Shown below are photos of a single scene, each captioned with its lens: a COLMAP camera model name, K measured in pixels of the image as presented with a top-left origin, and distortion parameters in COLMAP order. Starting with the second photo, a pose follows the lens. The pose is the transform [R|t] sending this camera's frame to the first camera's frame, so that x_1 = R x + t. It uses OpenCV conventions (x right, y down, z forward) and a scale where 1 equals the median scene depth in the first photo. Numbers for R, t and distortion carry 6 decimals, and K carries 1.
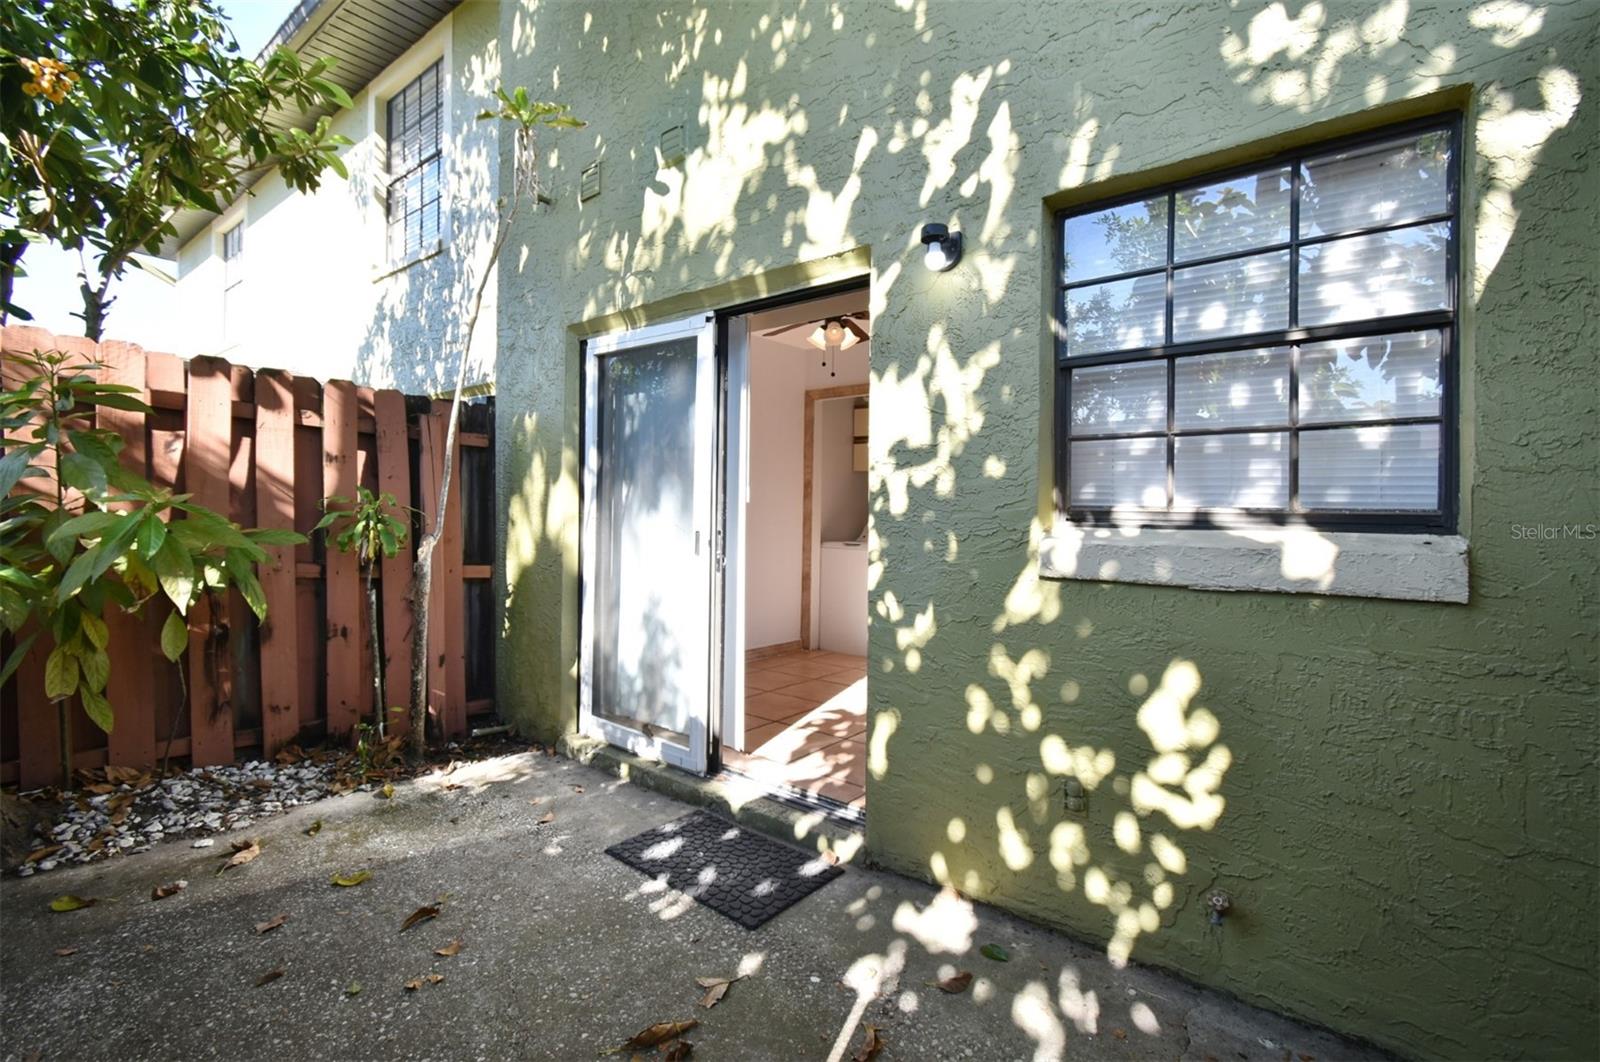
lens RADIAL K [[740.1, 0, 806.5], [0, 740.1, 501.2], [0, 0, 1]] dist [-0.003514, -0.001804]
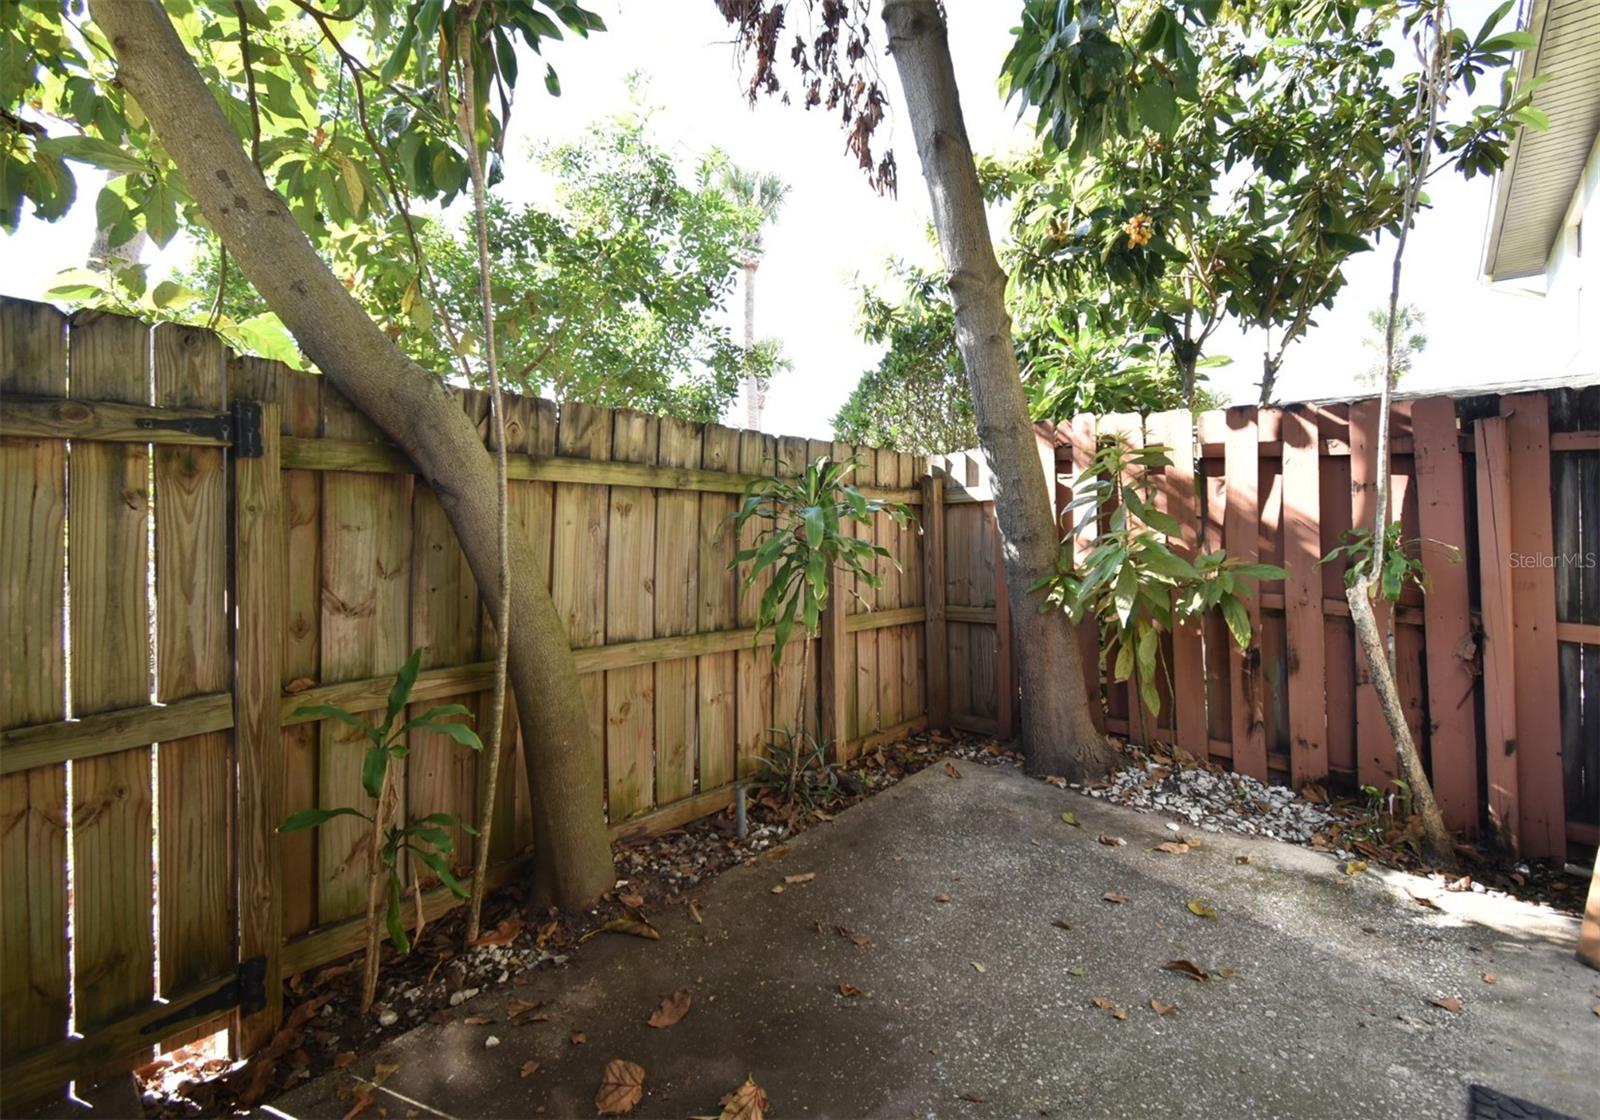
lens RADIAL K [[730.8, 0, 806.6], [0, 730.8, 527.3], [0, 0, 1]] dist [0.001964, -0.000559]
pose [[-0.044694, -0.023394, -0.998727, 0.326154], [0.012904, 0.999629, -0.023992, 0.004945], [0.998917, -0.013960, -0.044376, 0.396862]]
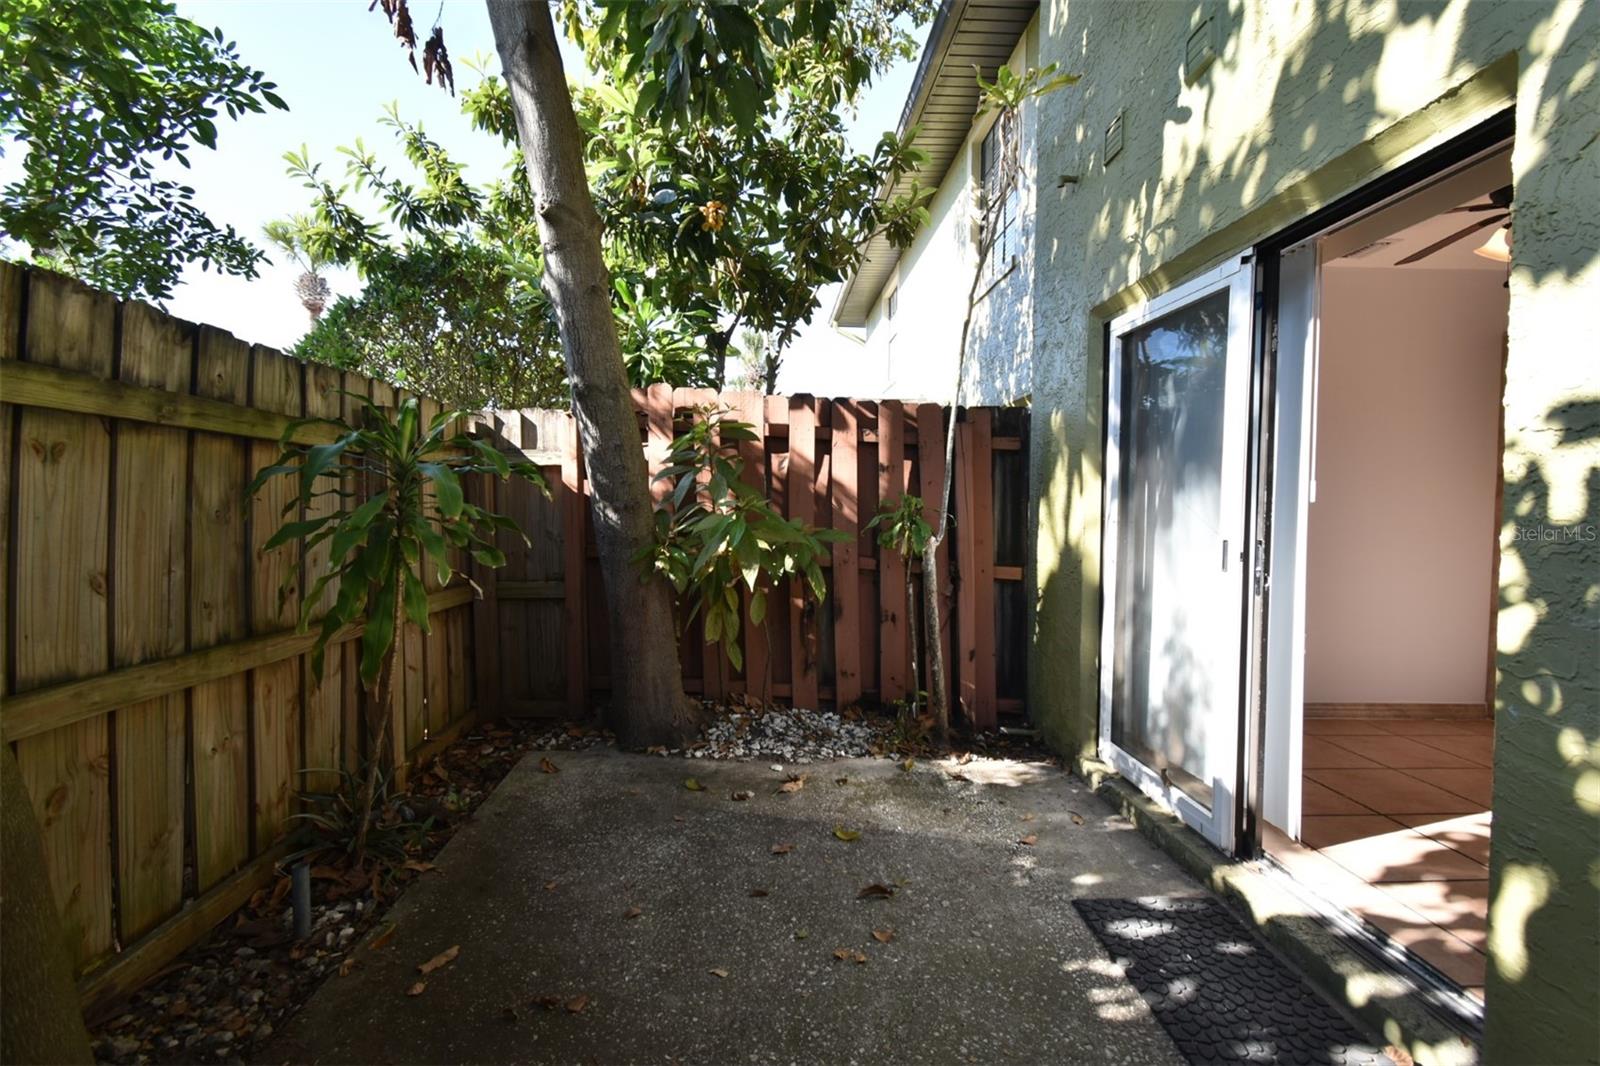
lens RADIAL K [[705.5, 0, 788.0], [0, 705.5, 519.3], [0, 0, 1]] dist [0.000078, -0.000074]
pose [[0.650363, 0.007495, -0.759586, 0.119955], [0.009235, 0.999799, 0.017773, 0.001161], [0.759567, -0.018574, 0.650164, 0.175406]]
